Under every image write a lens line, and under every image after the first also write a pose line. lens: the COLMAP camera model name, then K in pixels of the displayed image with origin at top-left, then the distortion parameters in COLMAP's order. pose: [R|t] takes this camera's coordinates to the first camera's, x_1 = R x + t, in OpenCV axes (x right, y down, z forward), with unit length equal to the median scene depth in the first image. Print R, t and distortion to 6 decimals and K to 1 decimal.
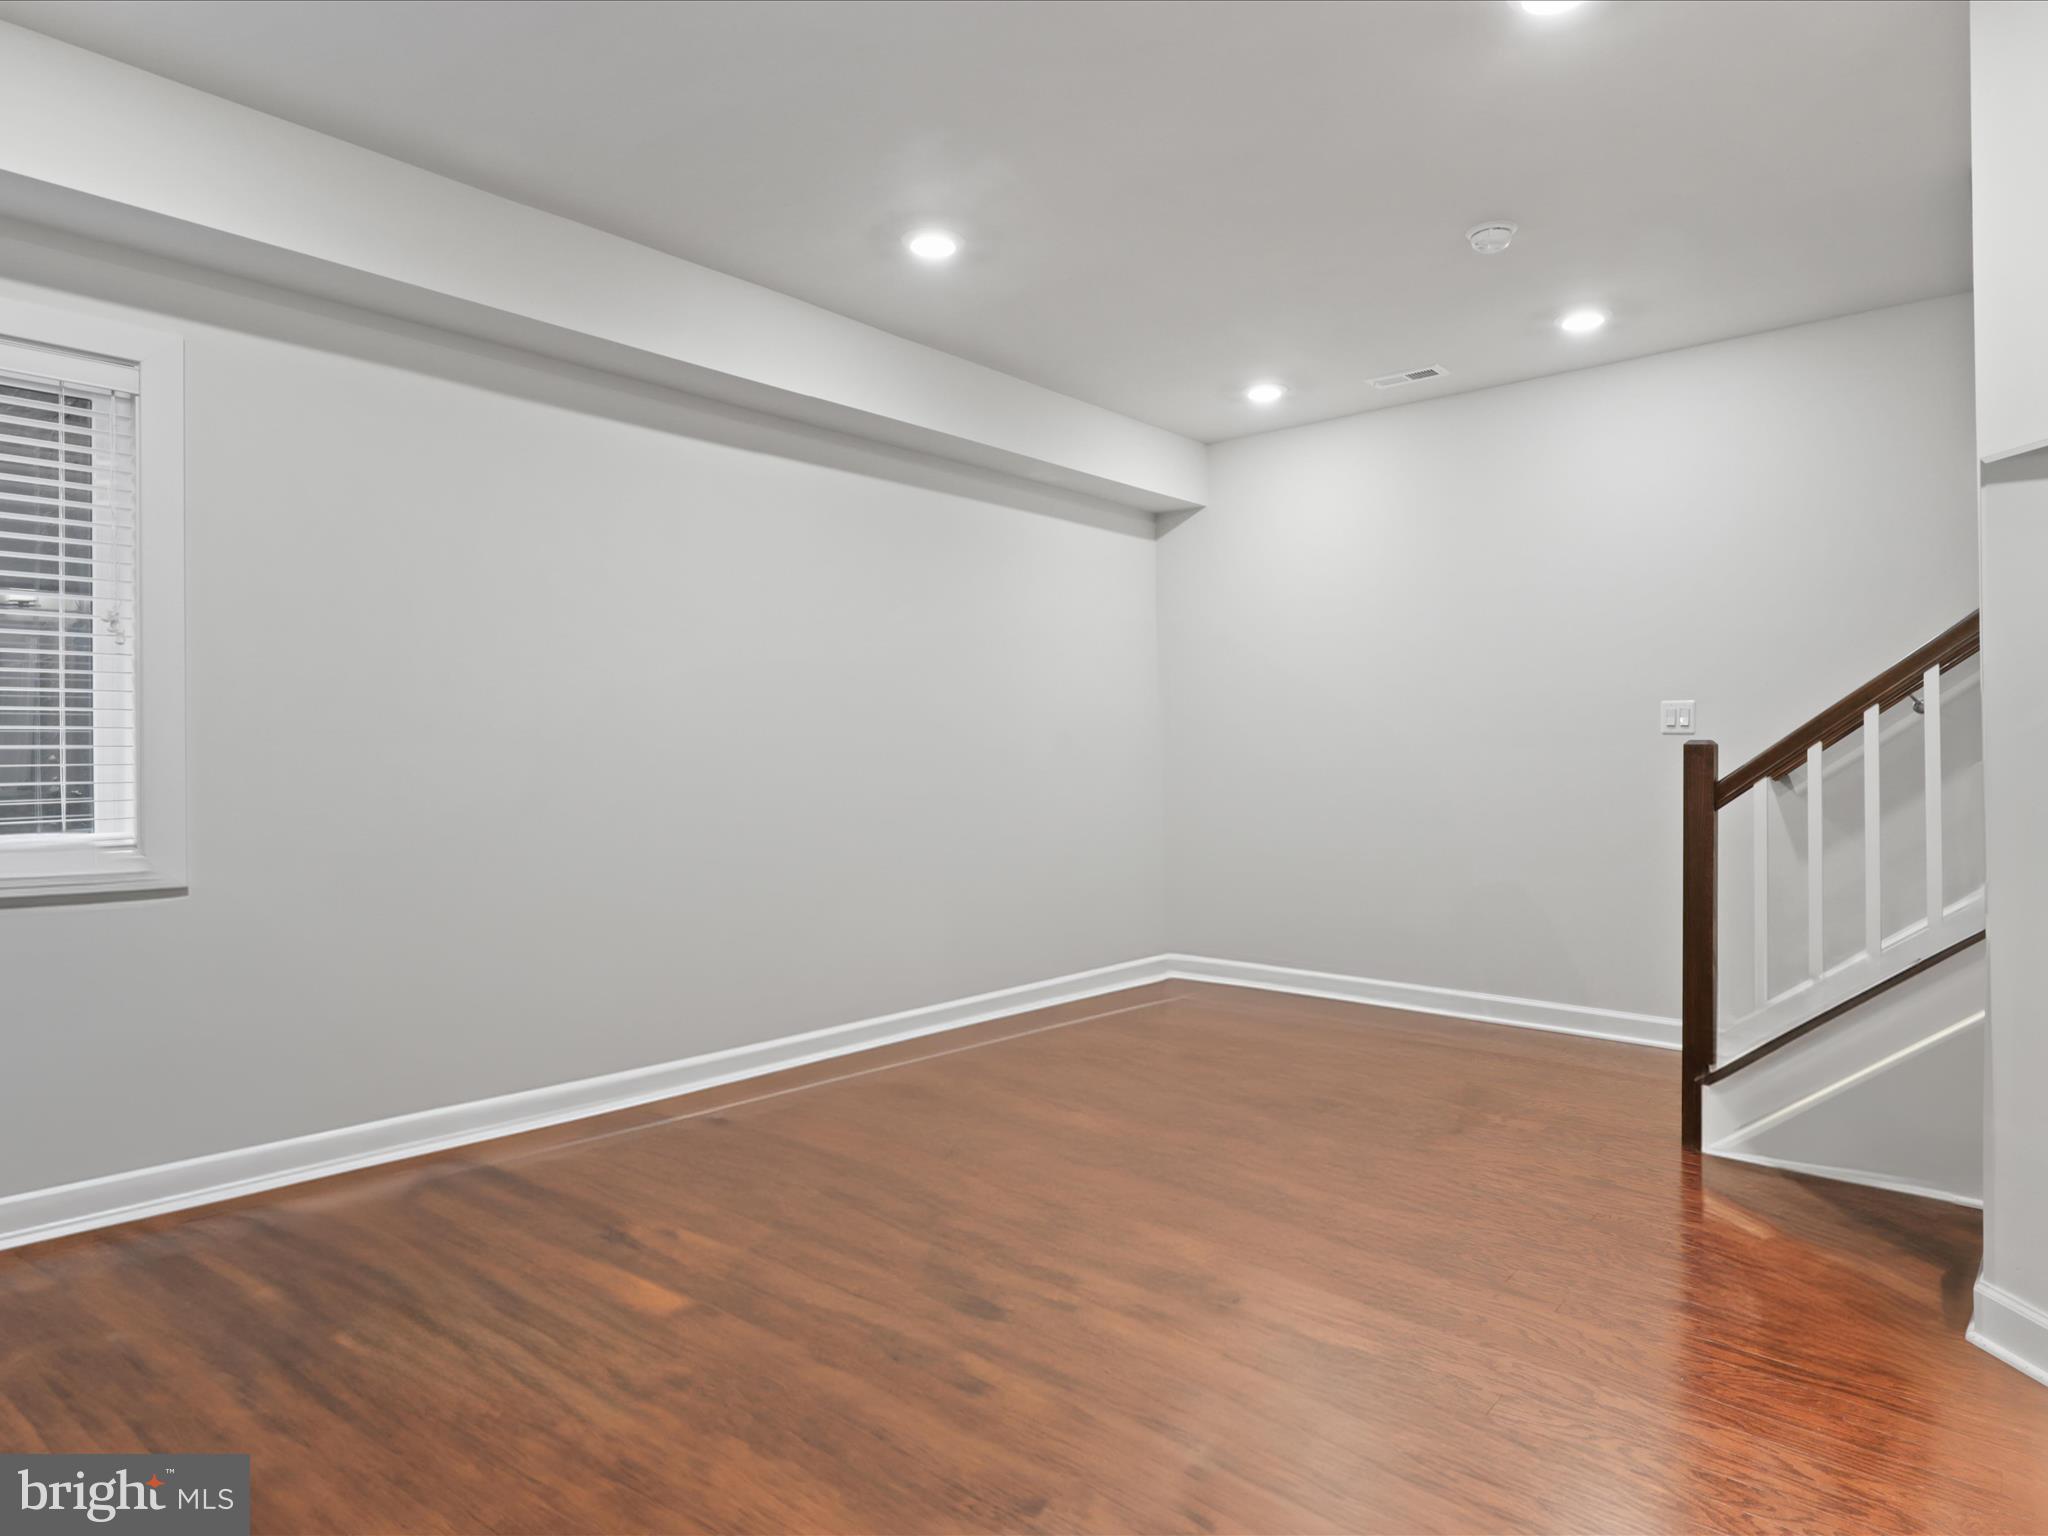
lens RADIAL K [[1164.8, 0, 1028.0], [0, 1164.8, 760.4], [0, 0, 1]] dist [-0.015994, 0.016022]
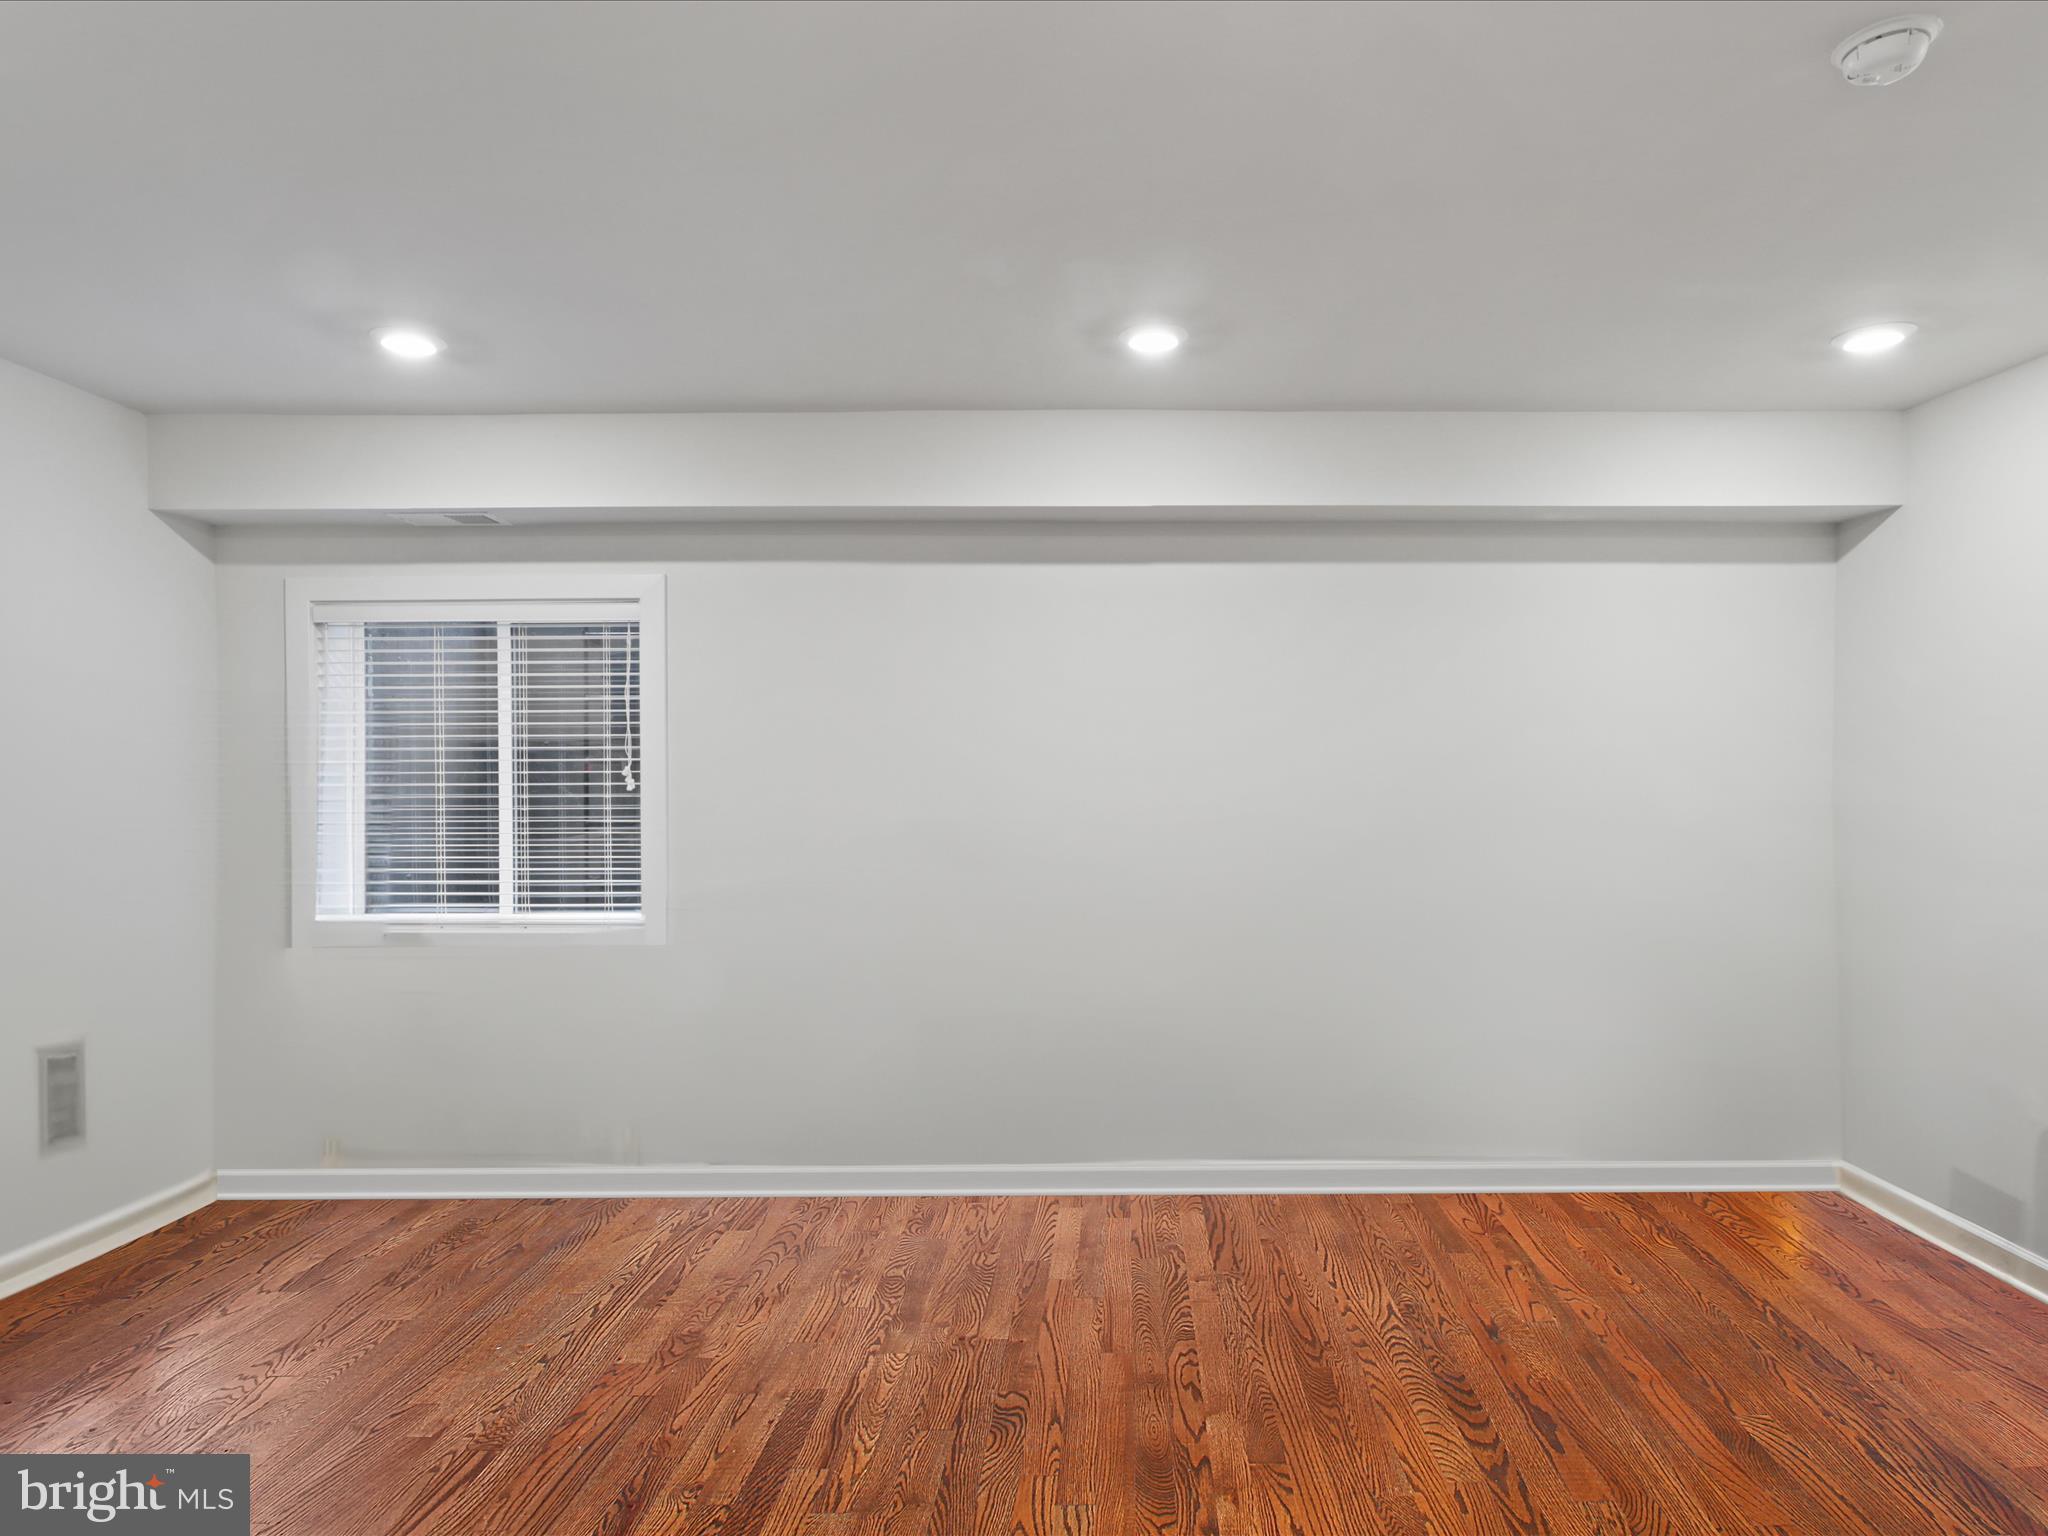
lens RADIAL K [[1164.8, 0, 1028.0], [0, 1164.8, 760.4], [0, 0, 1]] dist [-0.015994, 0.016022]
pose [[0.690151, -0.012320, -0.723560, 0.289783], [-0.009363, 0.999619, -0.025951, -0.047290], [0.723605, 0.024685, 0.689773, 0.168844]]
